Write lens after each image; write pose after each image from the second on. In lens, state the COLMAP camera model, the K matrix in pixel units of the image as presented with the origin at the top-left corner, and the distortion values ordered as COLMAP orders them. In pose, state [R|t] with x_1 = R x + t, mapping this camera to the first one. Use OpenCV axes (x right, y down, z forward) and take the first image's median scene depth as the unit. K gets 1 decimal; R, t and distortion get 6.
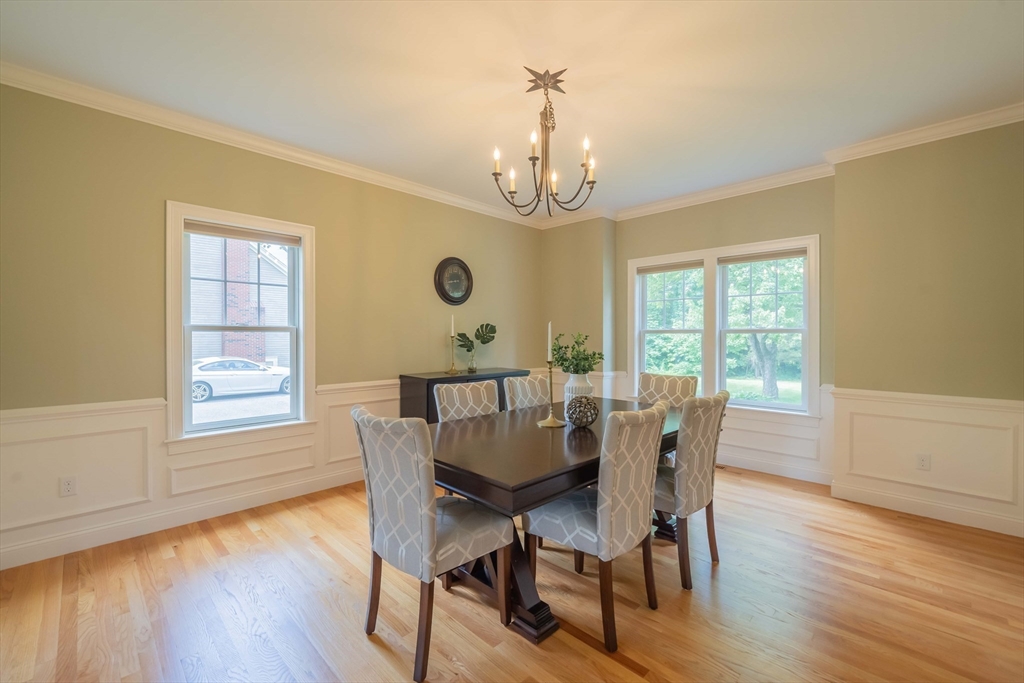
lens RADIAL K [[443.2, 0, 551.4], [0, 443.2, 338.7], [0, 0, 1]] dist [-0.000037, -0.001502]
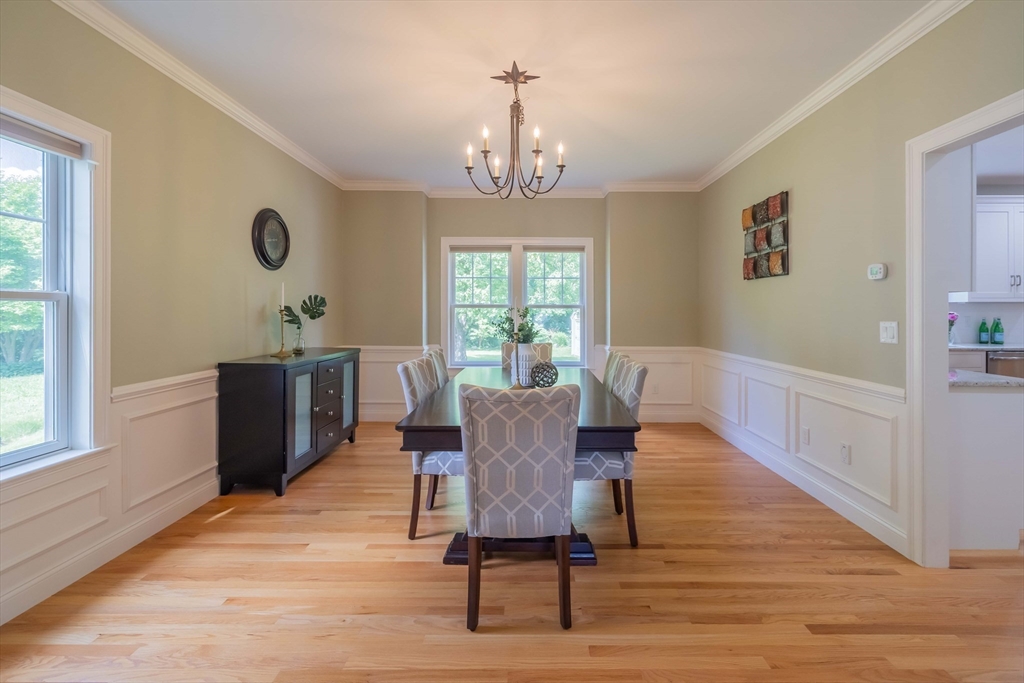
lens RADIAL K [[443.2, 0, 532.8], [0, 443.2, 313.3], [0, 0, 1]] dist [-0.000037, -0.001502]
pose [[0.702520, -0.005181, 0.711645, -0.466329], [0.004181, 0.999986, 0.003153, 0.000157], [-0.711651, 0.000760, 0.702532, 0.120892]]
